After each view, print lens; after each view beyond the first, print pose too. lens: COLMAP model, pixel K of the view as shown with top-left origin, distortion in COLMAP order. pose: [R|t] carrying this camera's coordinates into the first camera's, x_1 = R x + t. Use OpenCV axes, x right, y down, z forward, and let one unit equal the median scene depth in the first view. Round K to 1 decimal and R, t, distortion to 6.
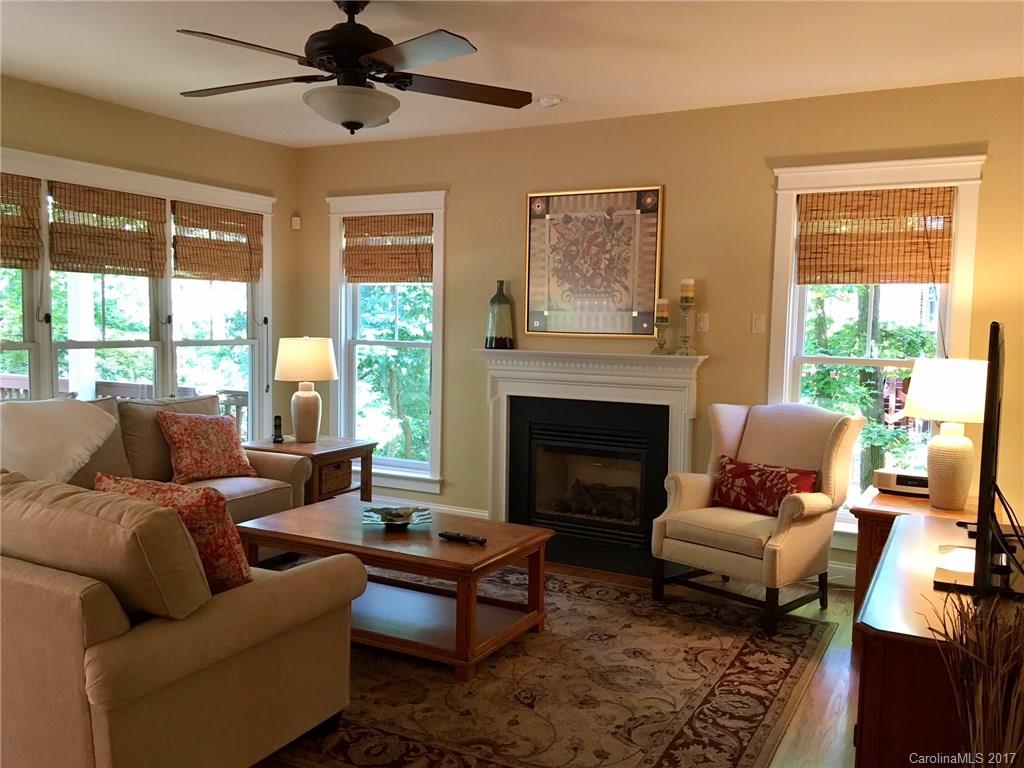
lens RADIAL K [[859.1, 0, 514.1], [0, 859.1, 384.3], [0, 0, 1]] dist [0.058977, -0.079276]
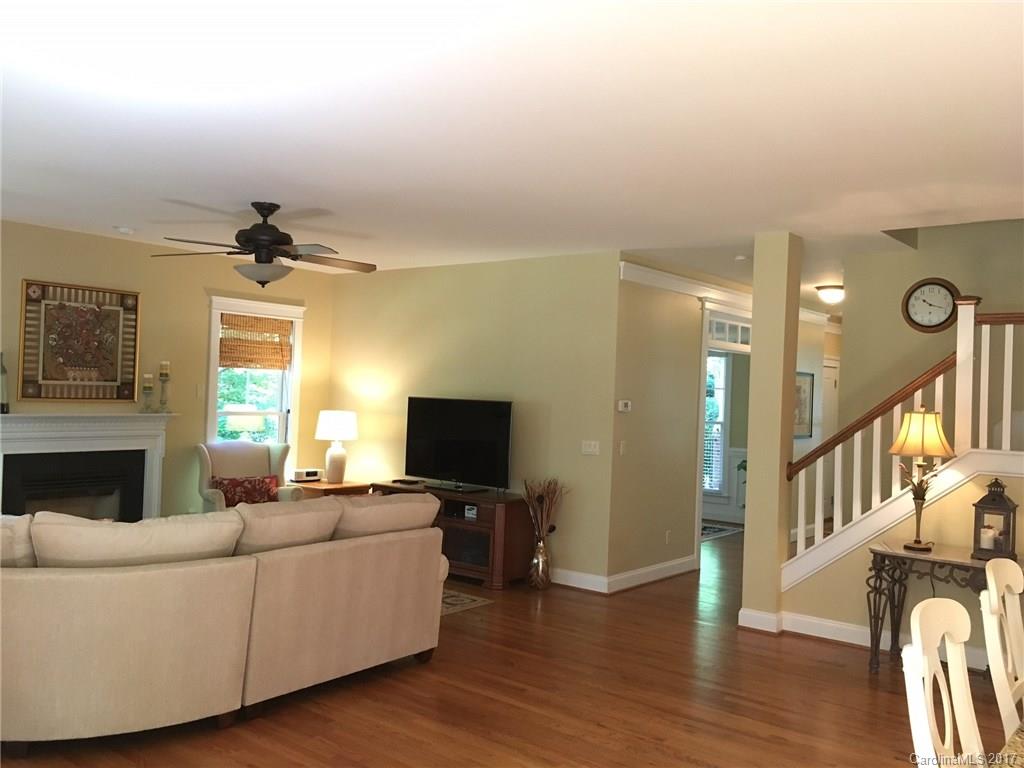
lens RADIAL K [[859.1, 0, 514.1], [0, 859.1, 384.3], [0, 0, 1]] dist [0.058977, -0.079276]
pose [[0.200247, -0.002050, 0.979743, -1.152094], [0.044972, 0.998963, -0.007101, -0.047306], [-0.978713, 0.045483, 0.200132, 0.135619]]
